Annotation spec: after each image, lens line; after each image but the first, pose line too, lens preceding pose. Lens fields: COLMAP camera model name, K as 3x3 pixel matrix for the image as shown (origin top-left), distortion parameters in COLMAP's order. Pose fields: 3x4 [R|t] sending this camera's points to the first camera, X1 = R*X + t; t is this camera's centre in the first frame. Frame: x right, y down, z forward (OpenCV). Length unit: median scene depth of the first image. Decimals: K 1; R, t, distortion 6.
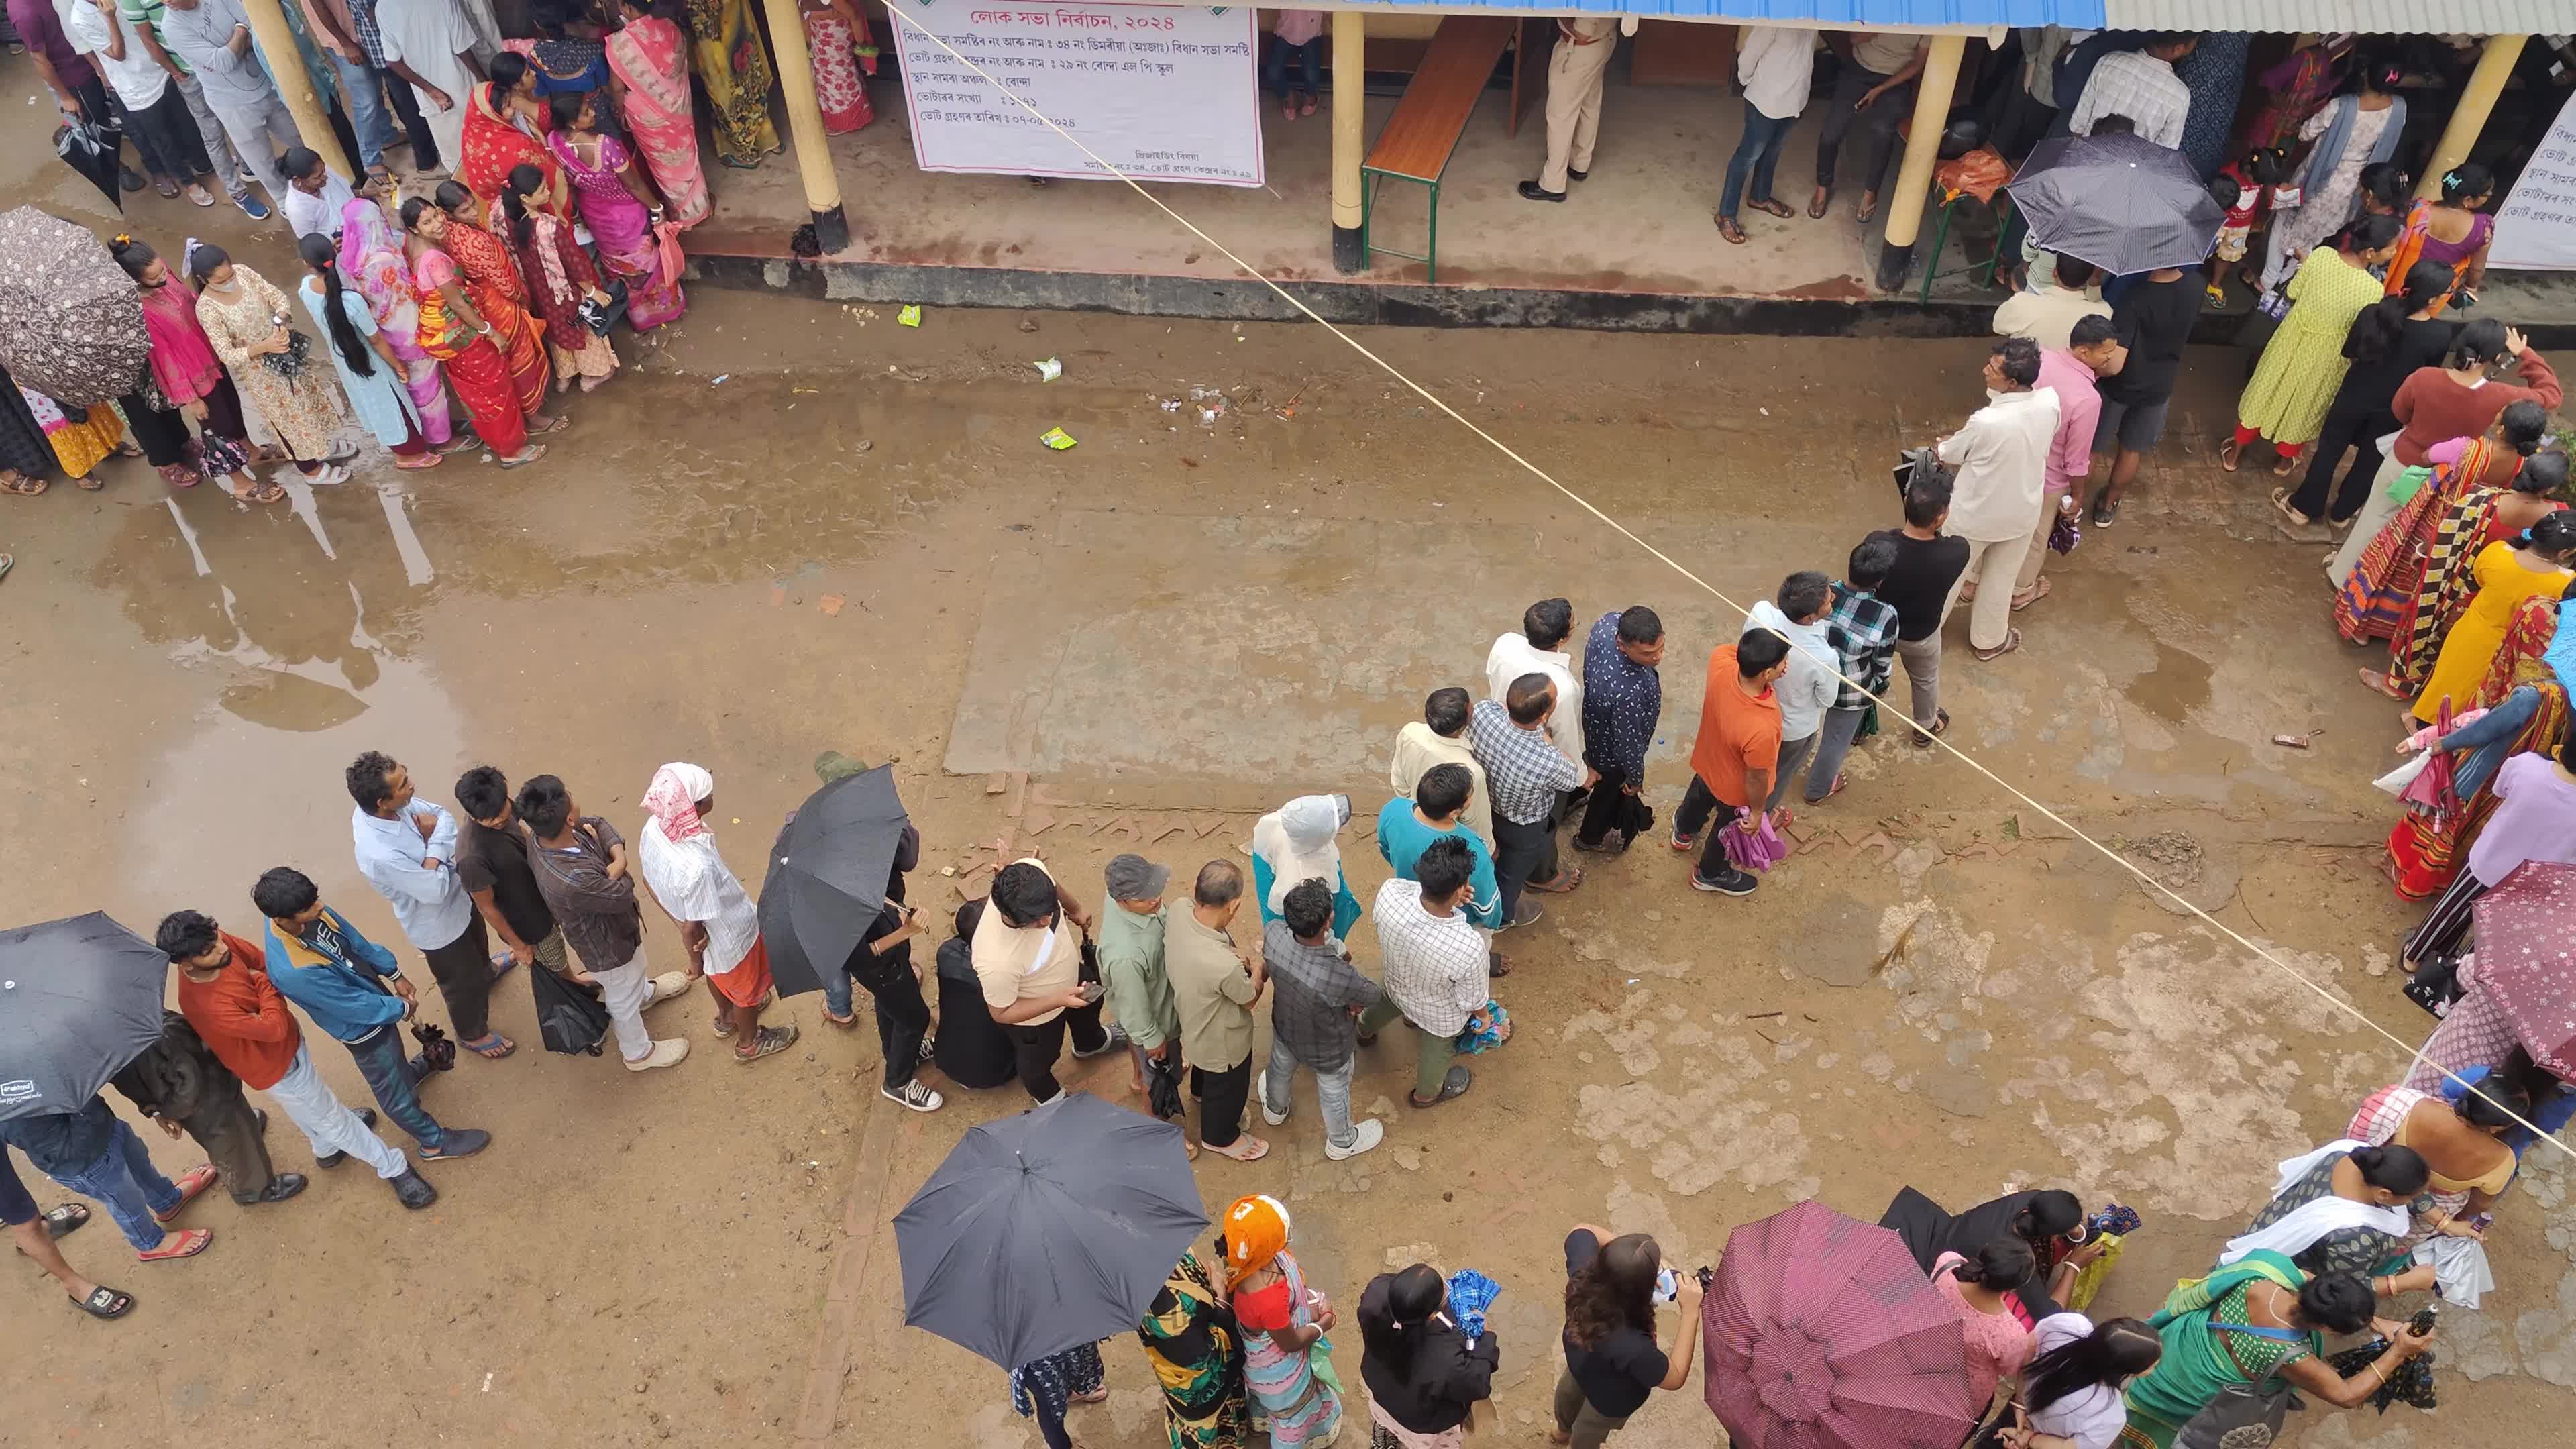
lens RADIAL K [[2136.0, 0, 1288.0], [0, 2136.0, 724.5], [0, 0, 1]] dist [0.092837, -0.173690]
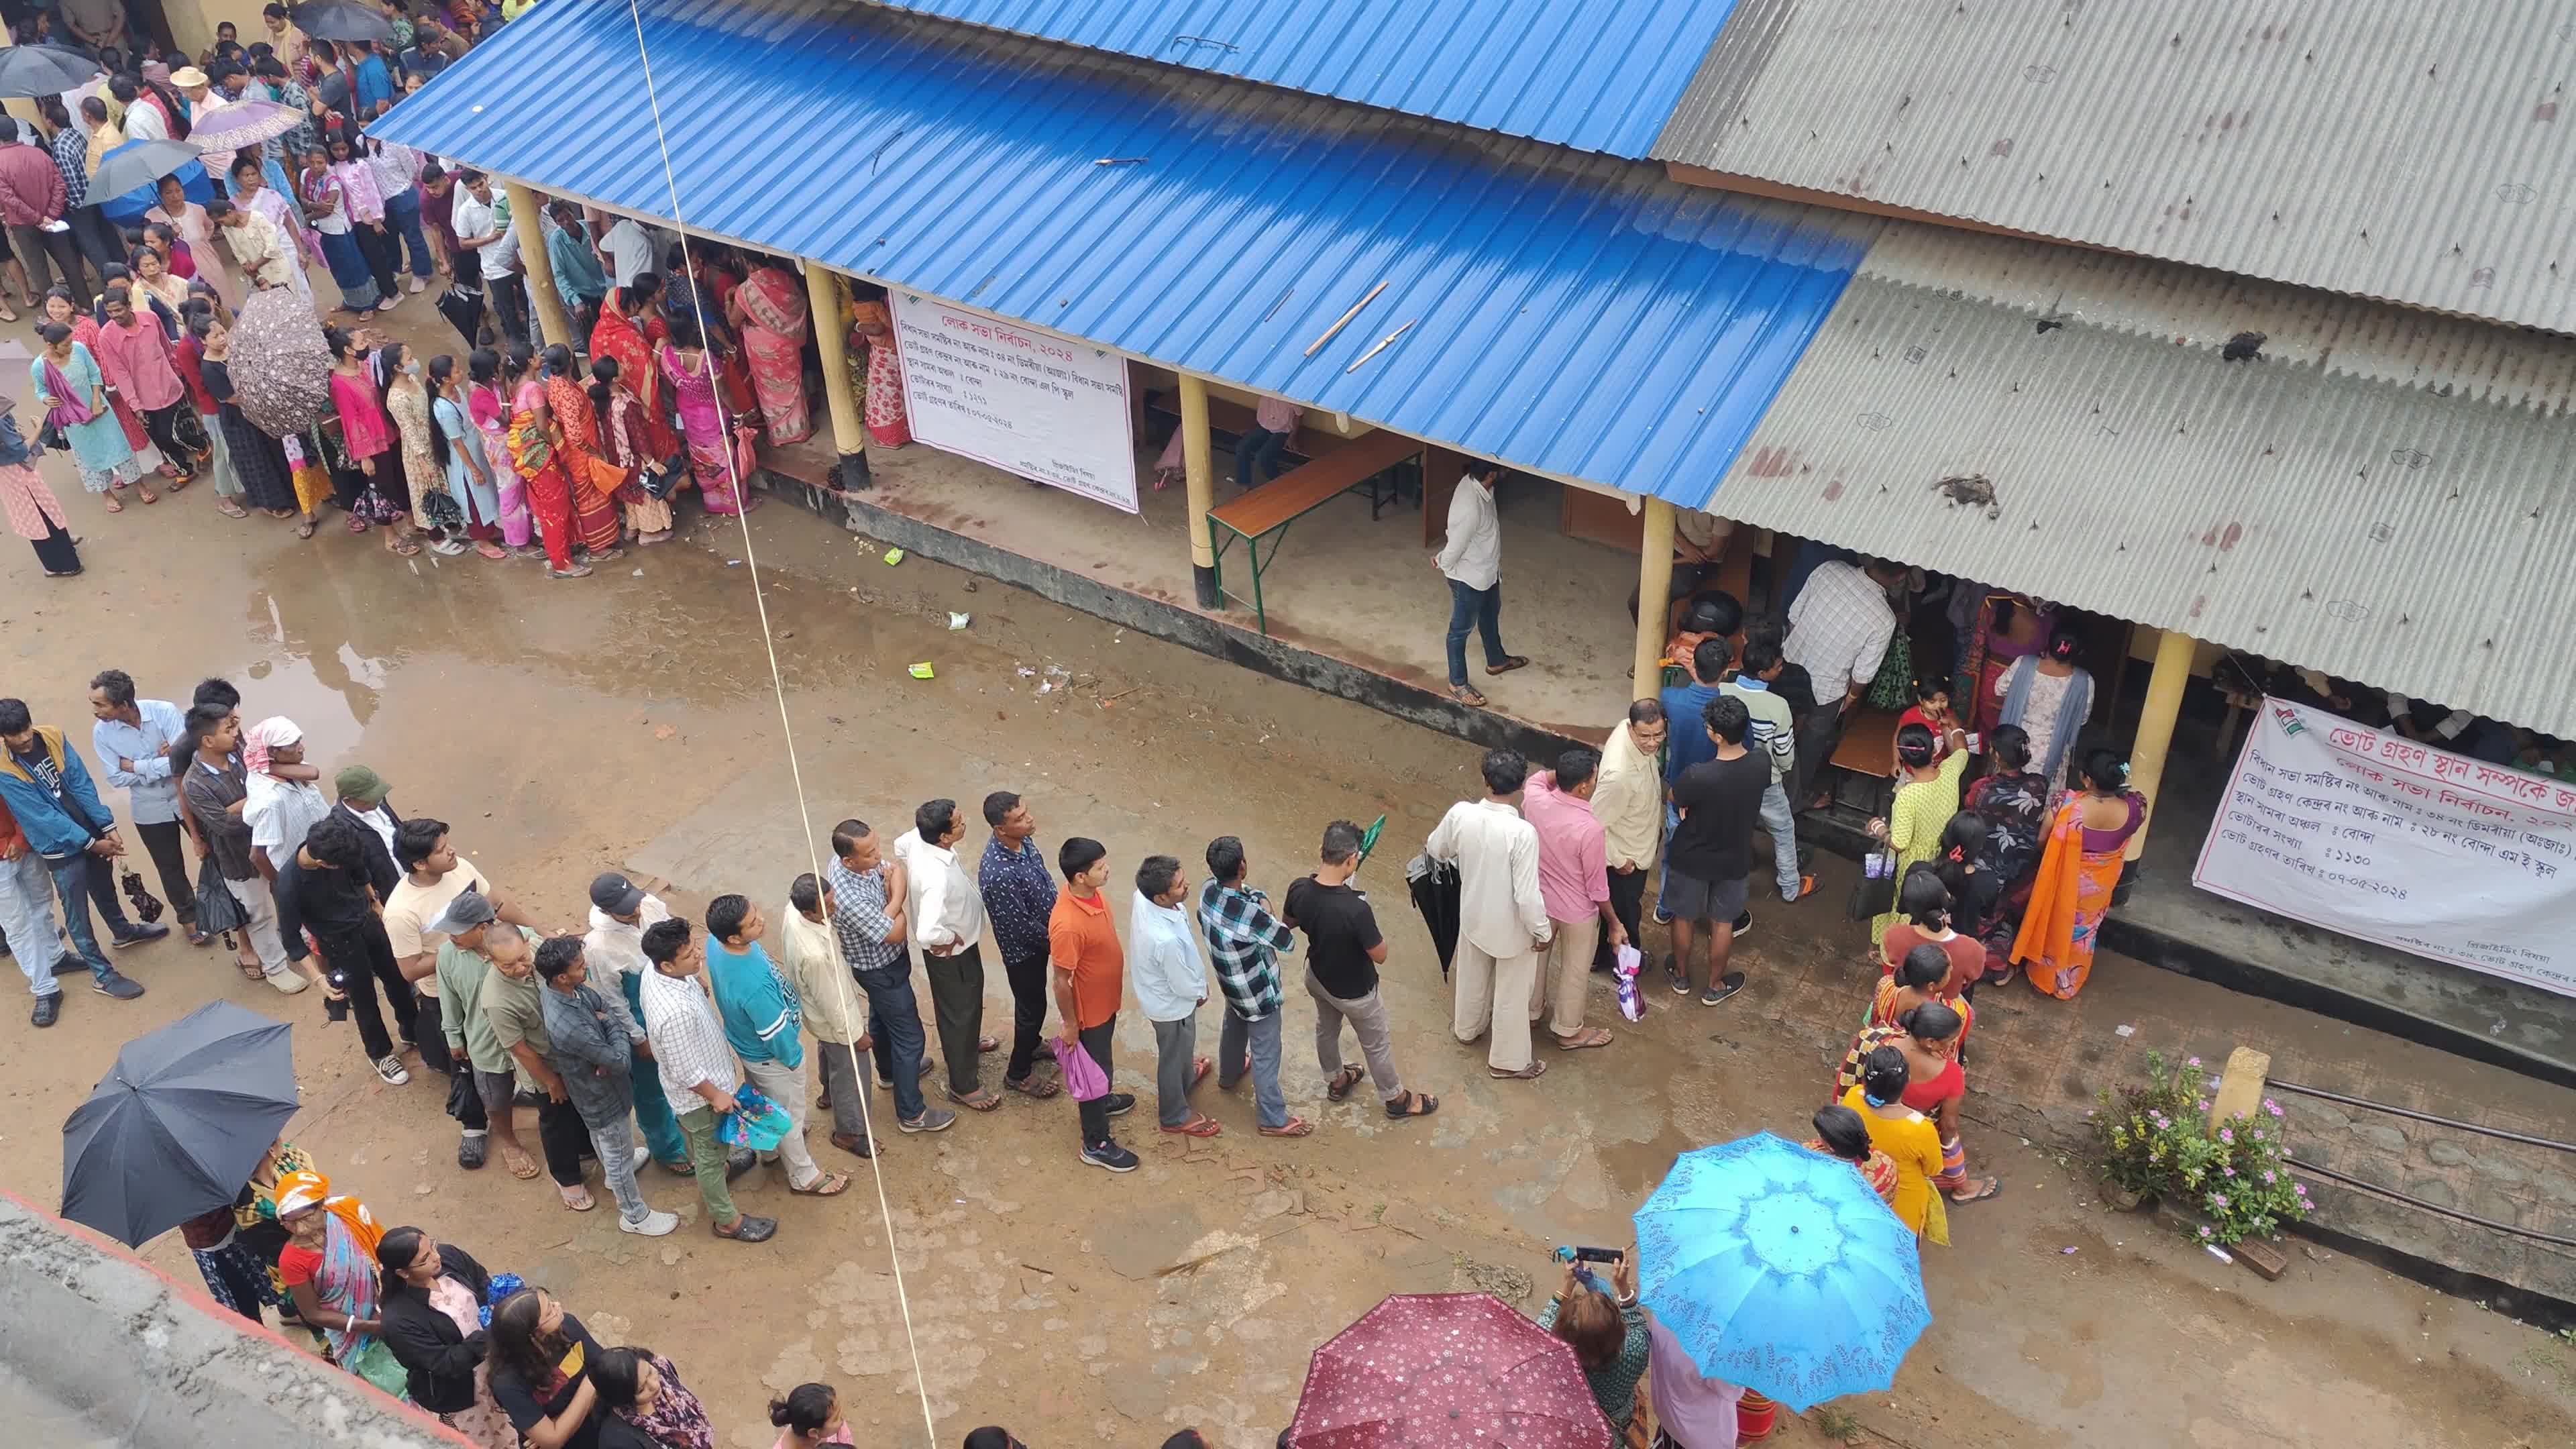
lens RADIAL K [[2150.0, 0, 1274.0], [0, 2150.0, 721.6], [0, 0, 1]] dist [0.020060, -0.025544]
pose [[0.887942, 0.270045, -0.372336, 0.500758], [-0.347504, 0.924198, -0.158426, 0.010729], [0.301330, 0.270062, 0.914476, -0.003093]]
